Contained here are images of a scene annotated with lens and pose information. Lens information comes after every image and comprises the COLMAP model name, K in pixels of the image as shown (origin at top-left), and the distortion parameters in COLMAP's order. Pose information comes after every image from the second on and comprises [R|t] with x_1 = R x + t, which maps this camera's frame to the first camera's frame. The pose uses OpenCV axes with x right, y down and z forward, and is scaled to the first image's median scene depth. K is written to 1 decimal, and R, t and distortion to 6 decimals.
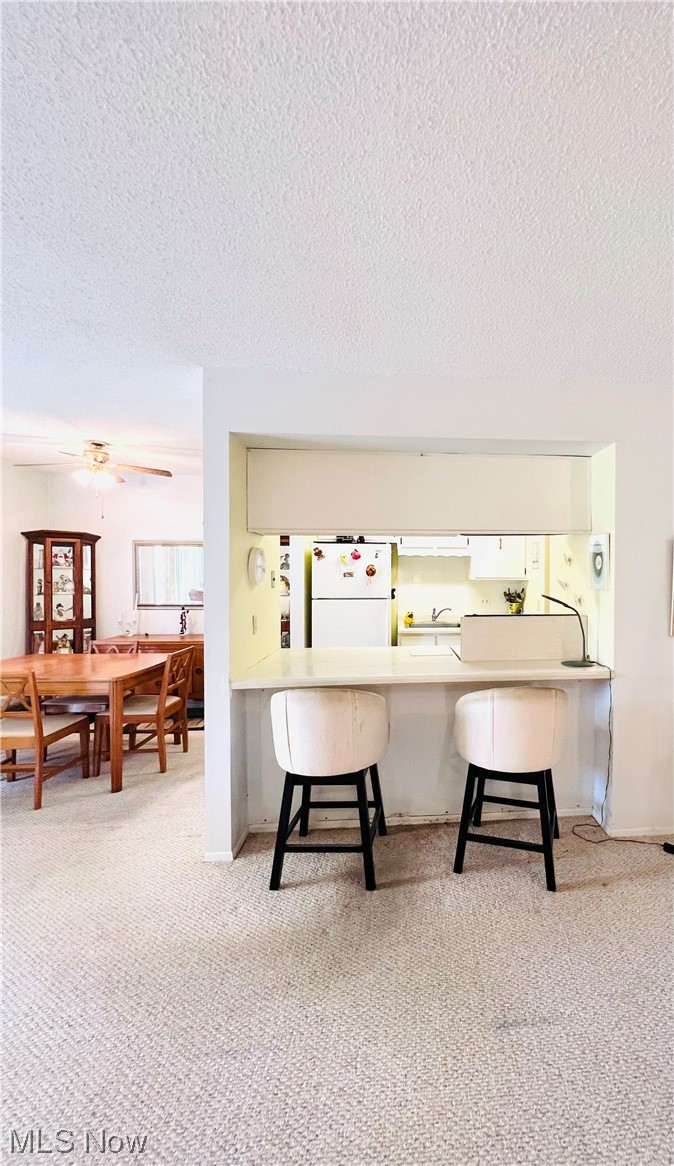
lens RADIAL K [[471.0, 0, 436.6], [0, 471.0, 576.2], [0, 0, 1]] dist [0.002656, -0.000069]
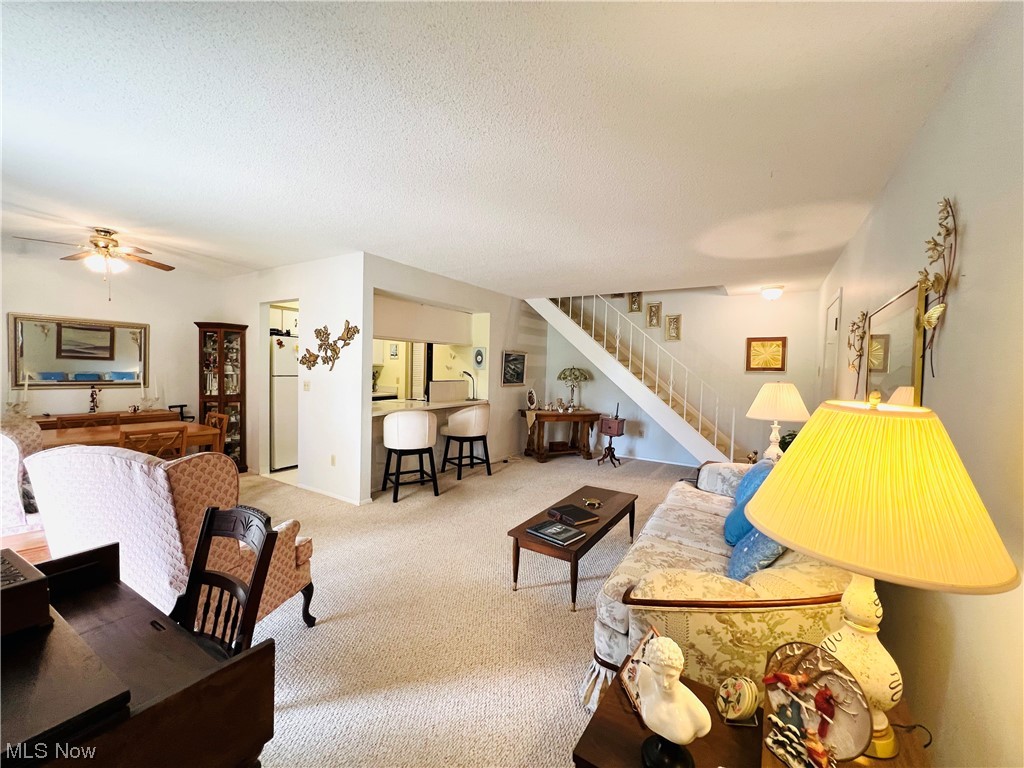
lens RADIAL K [[412.6, 0, 516.3], [0, 412.6, 384.4], [0, 0, 1]] dist [0.003802, 0.000179]
pose [[0.601930, -0.018392, 0.798337, -0.807343], [-0.021670, 0.998990, 0.039353, 0.010289], [-0.798255, -0.040988, 0.600924, -0.291591]]
